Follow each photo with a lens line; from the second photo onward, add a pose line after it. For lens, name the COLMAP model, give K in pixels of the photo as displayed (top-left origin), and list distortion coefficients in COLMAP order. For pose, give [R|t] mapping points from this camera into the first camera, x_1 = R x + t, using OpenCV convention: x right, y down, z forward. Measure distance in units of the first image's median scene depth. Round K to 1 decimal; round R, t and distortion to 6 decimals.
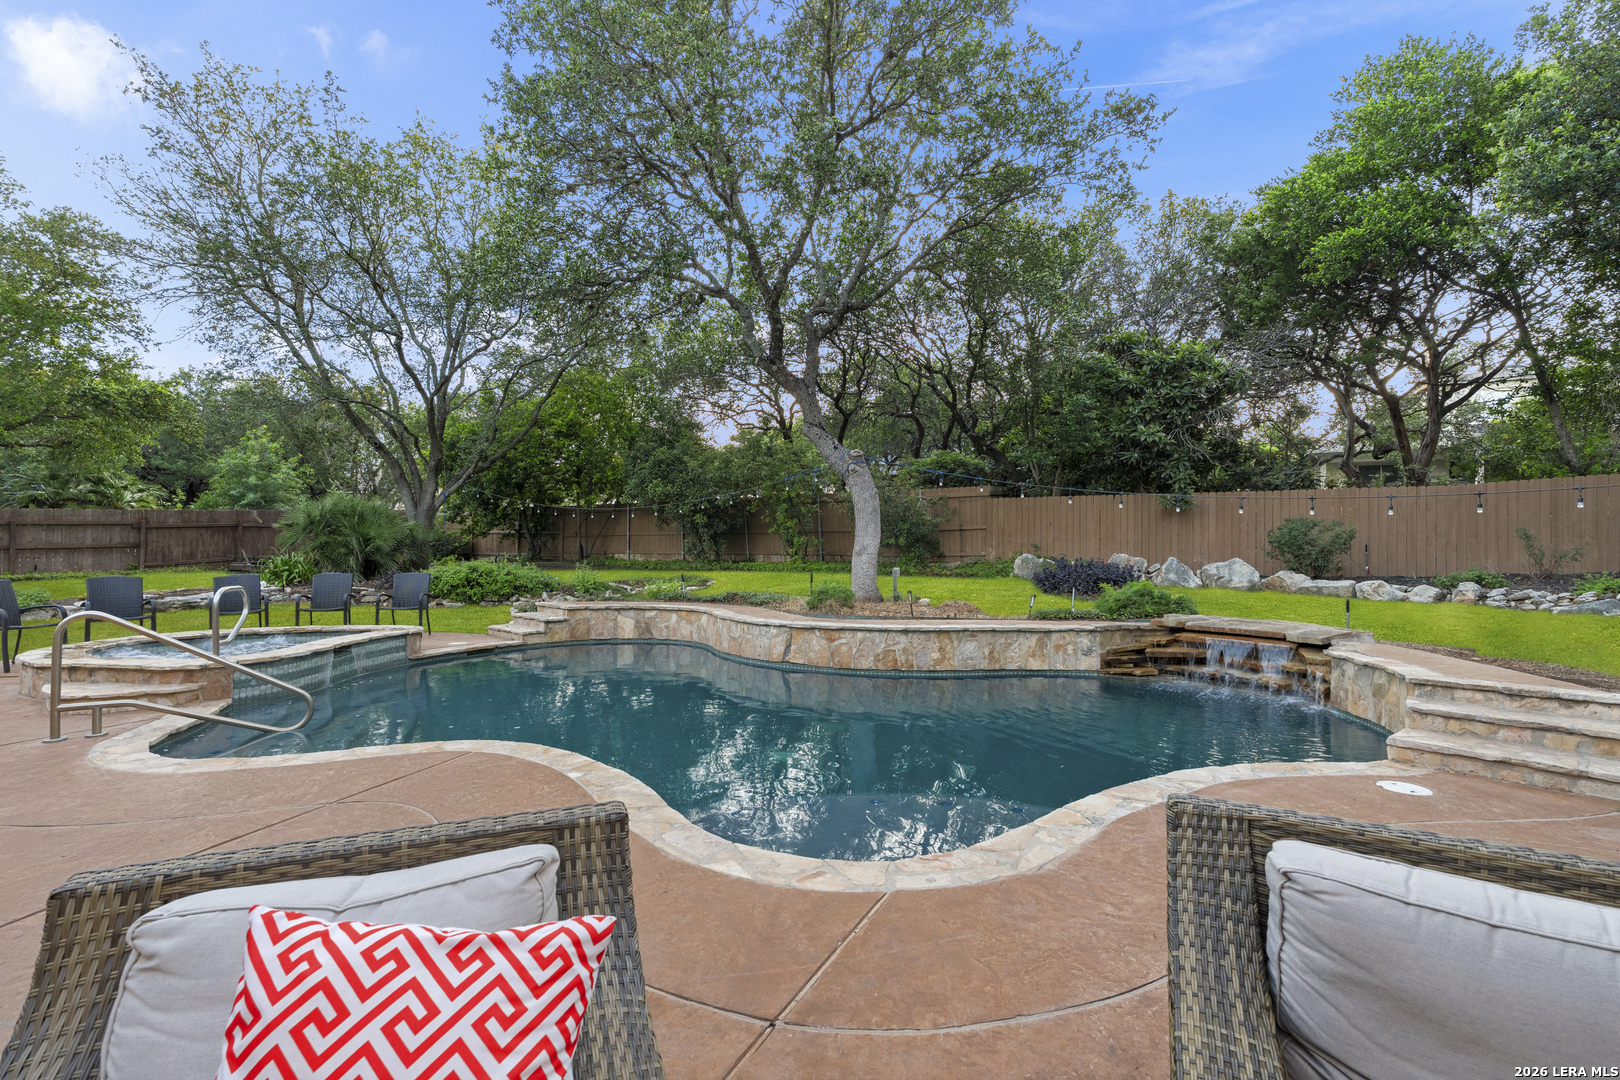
lens RADIAL K [[709.4, 0, 816.8], [0, 709.4, 545.3], [0, 0, 1]] dist [-0.003578, 0.000031]
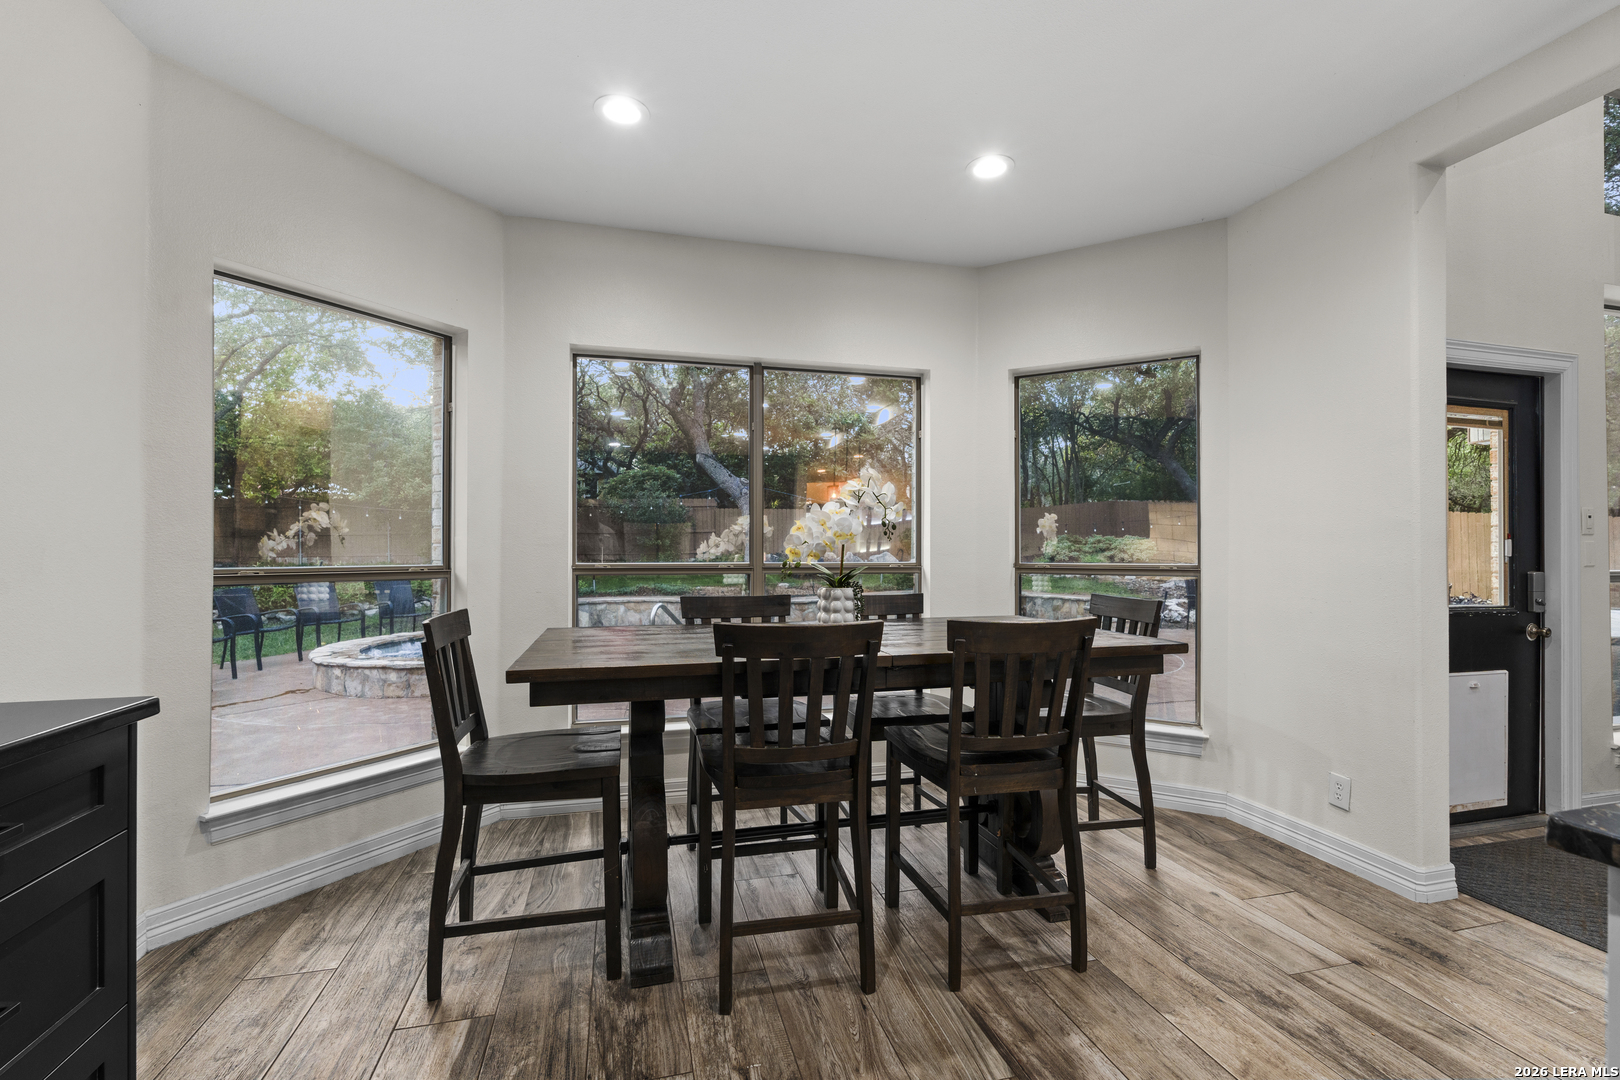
lens RADIAL K [[709.4, 0, 812.9], [0, 709.4, 545.9], [0, 0, 1]] dist [-0.003578, 0.000031]
pose [[0.738439, -0.009139, 0.674258, -0.771856], [0.003178, 0.999944, 0.010073, -0.015389], [-0.674313, -0.005295, 0.738427, -0.109891]]
